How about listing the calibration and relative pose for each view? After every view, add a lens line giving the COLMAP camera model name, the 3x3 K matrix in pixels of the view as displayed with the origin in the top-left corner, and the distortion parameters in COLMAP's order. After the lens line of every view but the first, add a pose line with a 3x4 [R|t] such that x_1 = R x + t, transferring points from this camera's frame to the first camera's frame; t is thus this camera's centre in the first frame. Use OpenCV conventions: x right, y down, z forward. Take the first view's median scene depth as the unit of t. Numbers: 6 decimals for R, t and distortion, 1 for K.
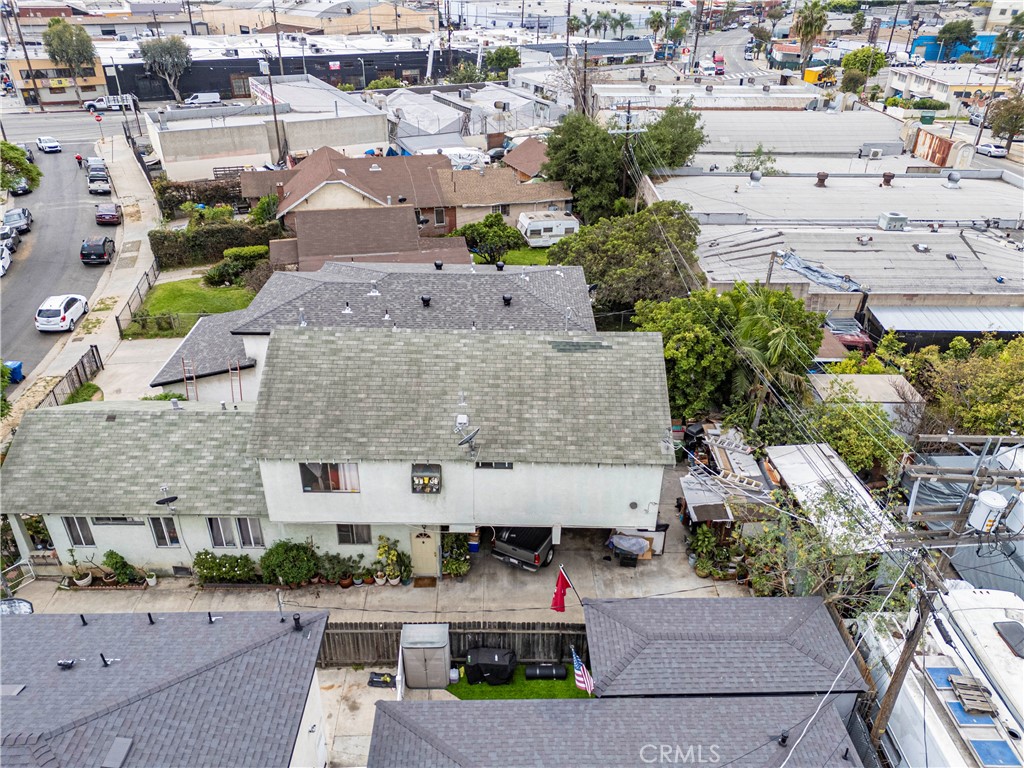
lens RADIAL K [[741.6, 0, 513.1], [0, 741.6, 391.7], [0, 0, 1]] dist [0.100829, -0.106618]
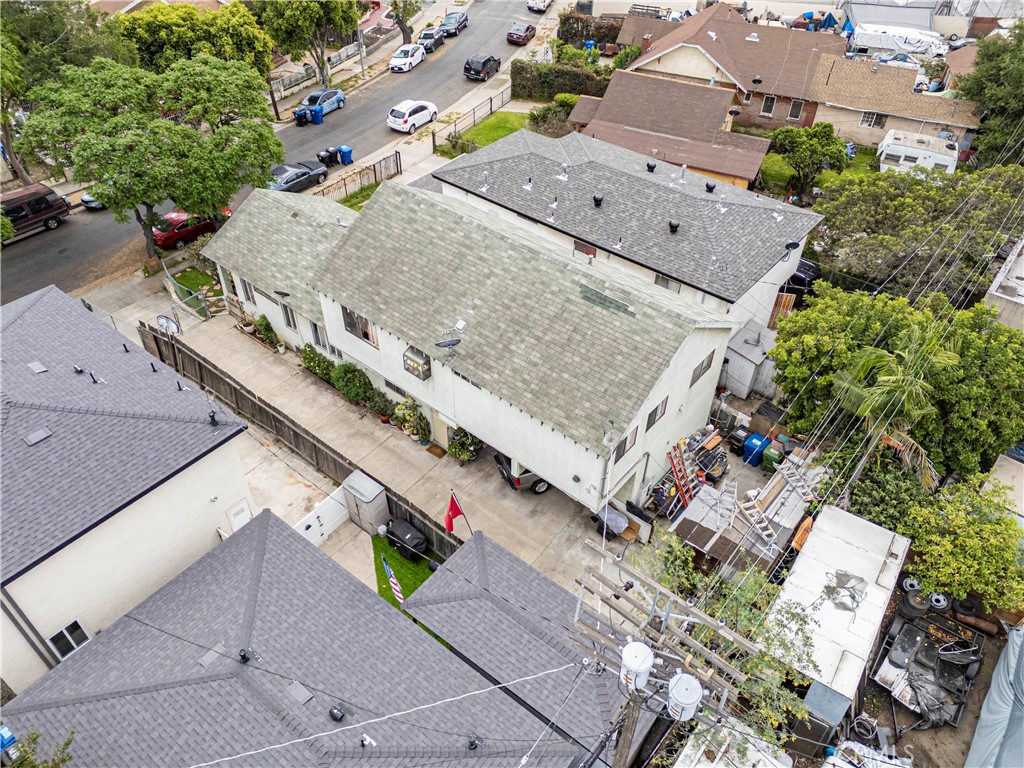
lens RADIAL K [[742.1, 0, 512.0], [0, 742.1, 384.0], [0, 0, 1]] dist [0.096099, -0.115795]
pose [[0.770897, 0.424317, -0.475050, 0.263715], [-0.330666, 0.904034, 0.270894, -0.098652], [0.544406, -0.051748, 0.837224, 0.090101]]
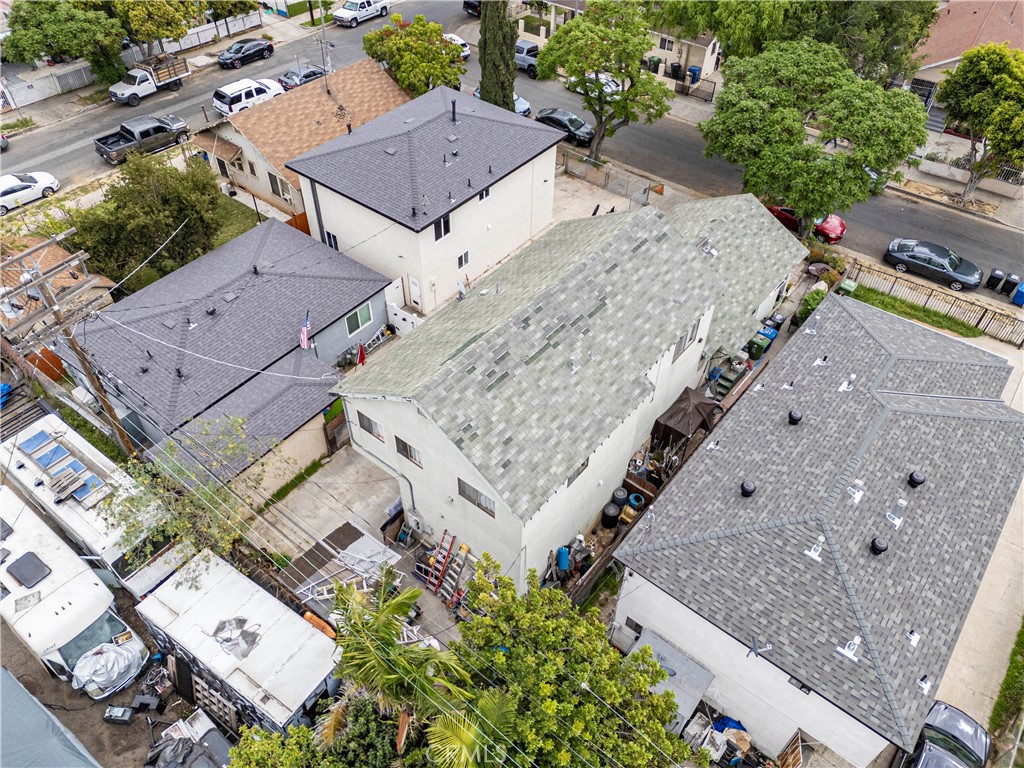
lens RADIAL K [[748.2, 0, 514.1], [0, 748.2, 381.9], [0, 0, 1]] dist [0.077967, -0.071396]
pose [[-0.622632, 0.535454, -0.570629, 0.335068], [-0.424505, 0.381468, 0.821144, -0.461868], [0.657362, 0.753506, -0.010212, 0.595156]]
